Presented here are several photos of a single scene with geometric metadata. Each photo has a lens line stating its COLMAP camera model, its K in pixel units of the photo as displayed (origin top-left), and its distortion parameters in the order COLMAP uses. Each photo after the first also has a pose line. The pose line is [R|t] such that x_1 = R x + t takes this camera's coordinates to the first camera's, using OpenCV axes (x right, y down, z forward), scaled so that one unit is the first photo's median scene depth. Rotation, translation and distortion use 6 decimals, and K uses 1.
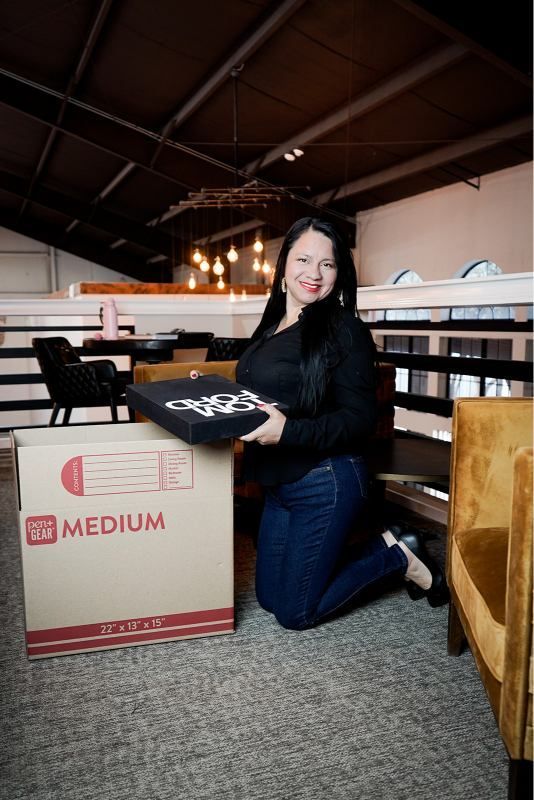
lens RADIAL K [[738.0, 0, 277.7], [0, 738.0, 413.5], [0, 0, 1]] dist [-0.001525, 0.000000]
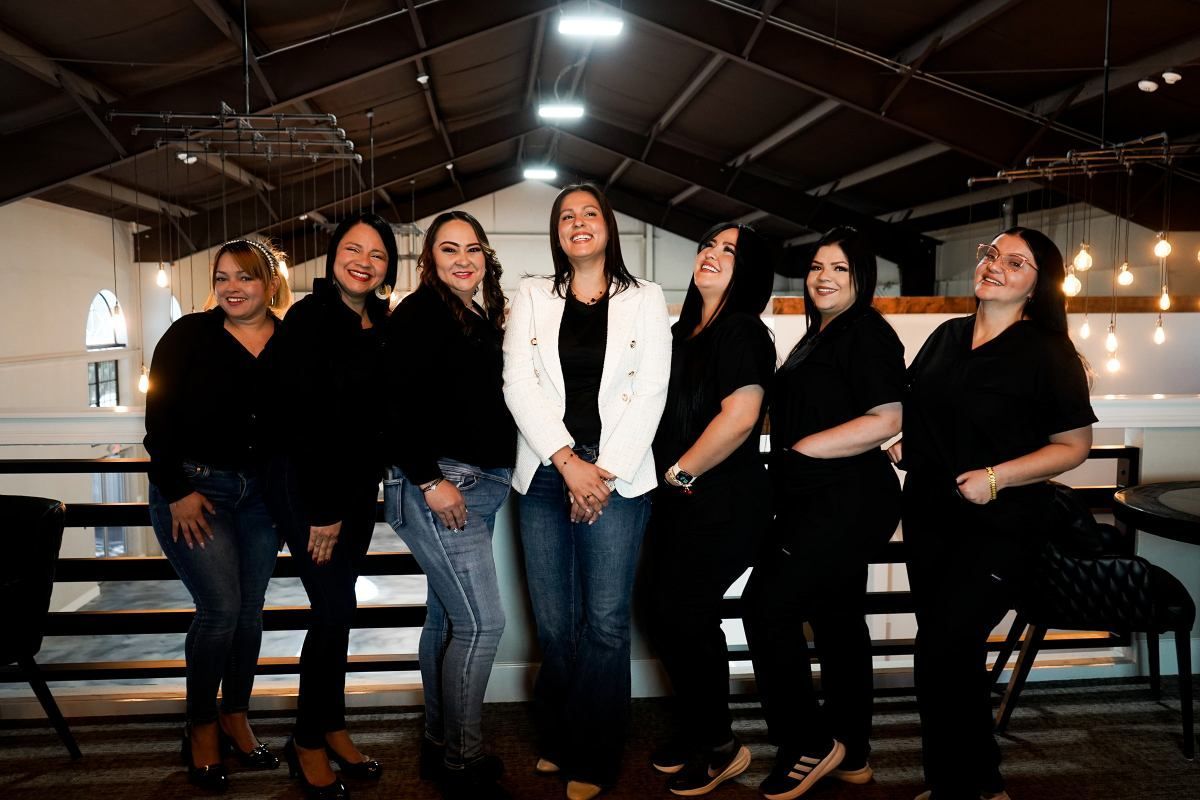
lens RADIAL K [[1010.4, 0, 590.2], [0, 1010.4, 411.0], [0, 0, 1]] dist [-0.001927, 0.004361]
pose [[0.959015, 0.032010, -0.281540, -0.214145], [-0.038941, 0.999060, -0.019057, -0.066747], [0.280665, 0.029239, 0.959360, 0.129777]]
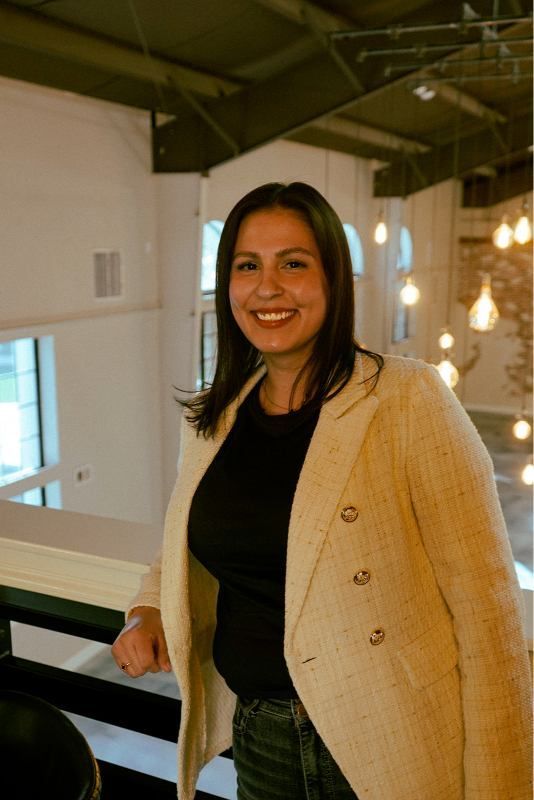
lens RADIAL K [[875.8, 0, 277.7], [0, 875.8, 428.3], [0, 0, 1]] dist [-0.026330, 0.000000]
pose [[0.679788, 0.167569, -0.714009, -0.359579], [-0.095523, 0.985485, 0.140336, -0.116367], [0.727161, -0.027195, 0.685928, 0.324238]]
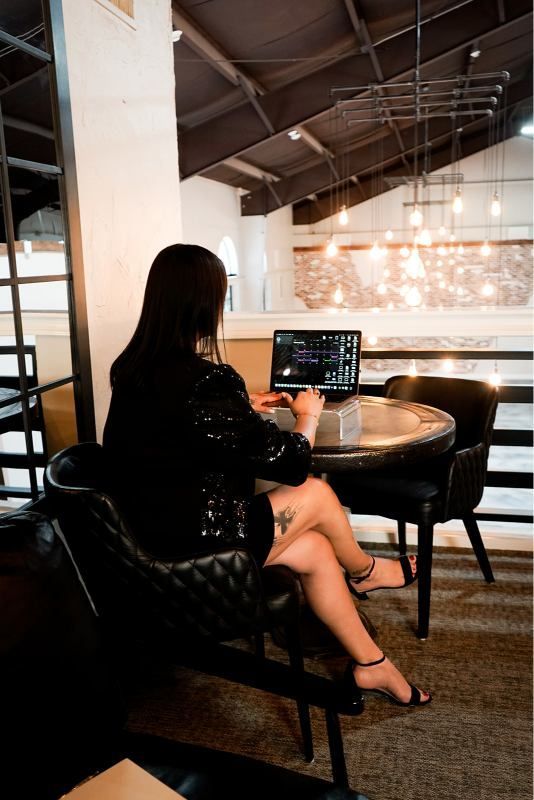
lens RADIAL K [[711.9, 0, 258.1], [0, 711.9, 426.1], [0, 0, 1]] dist [-0.023702, 0.010634]
pose [[0.816606, 0.111556, -0.566312, -0.379791], [-0.038578, 0.989500, 0.139290, -0.055966], [0.575905, -0.091898, 0.812335, 0.110397]]
